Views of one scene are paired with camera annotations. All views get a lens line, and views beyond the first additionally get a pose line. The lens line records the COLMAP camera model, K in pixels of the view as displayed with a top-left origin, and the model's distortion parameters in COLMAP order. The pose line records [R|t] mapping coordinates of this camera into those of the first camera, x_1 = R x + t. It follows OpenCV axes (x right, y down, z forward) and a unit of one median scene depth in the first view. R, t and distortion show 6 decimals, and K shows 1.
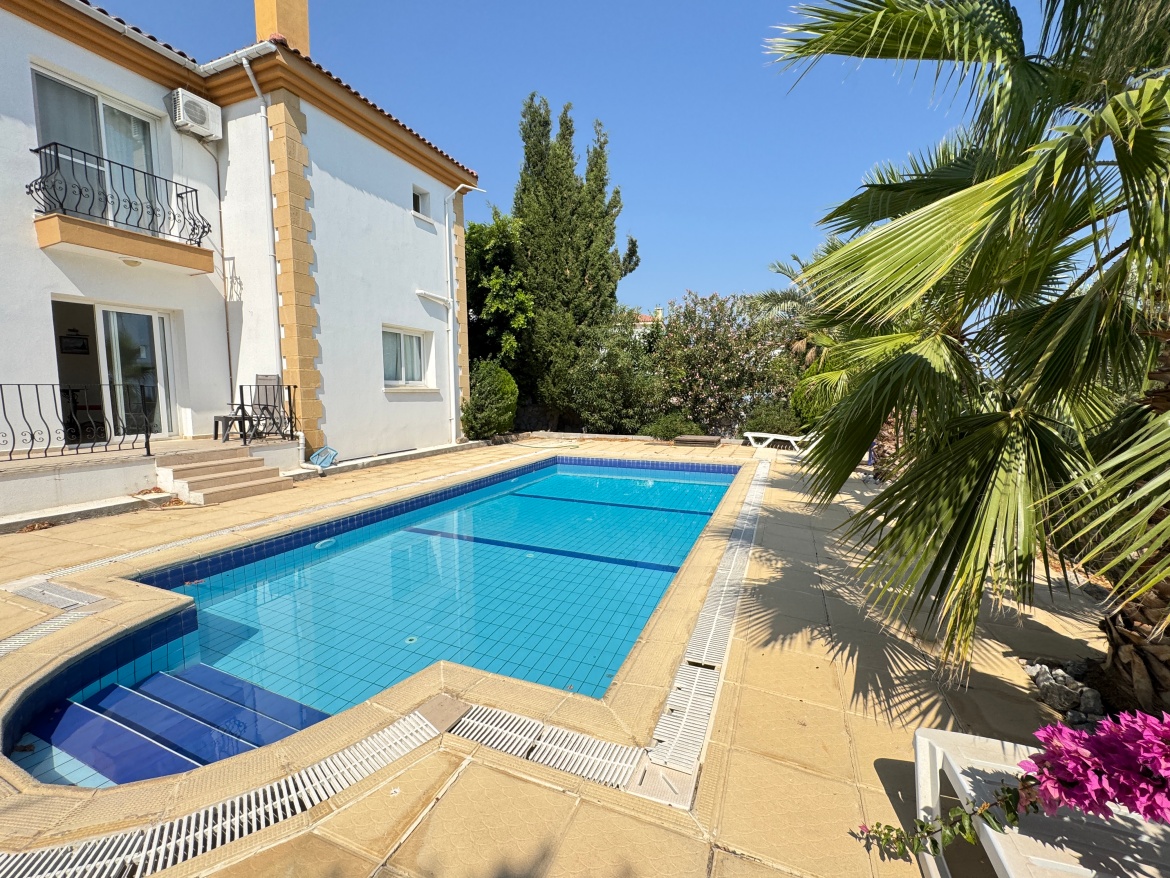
lens RADIAL K [[506.4, 0, 584.6], [0, 506.4, 436.2], [0, 0, 1]] dist [0.001087, 0.000028]
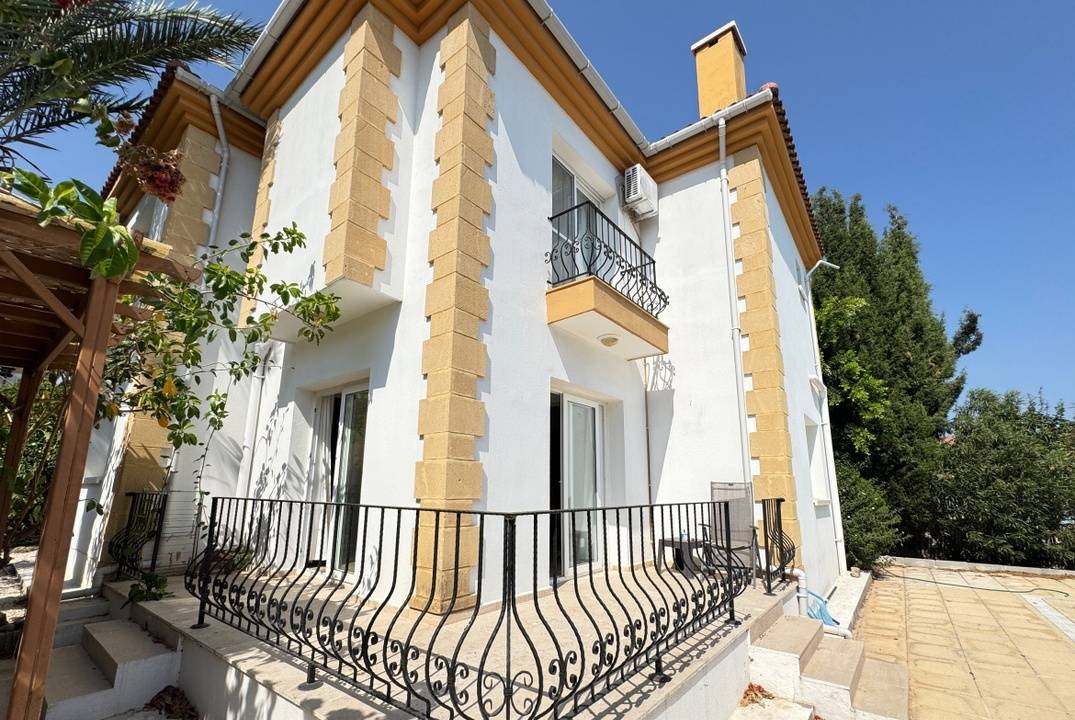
lens RADIAL K [[455.3, 0, 533.5], [0, 455.3, 399.7], [0, 0, 1]] dist [-0.002421, -0.000046]
pose [[0.956728, -0.041625, -0.287991, -0.708475], [-0.040849, 0.960702, -0.274560, -0.044458], [0.288102, 0.274444, 0.917430, 0.289201]]
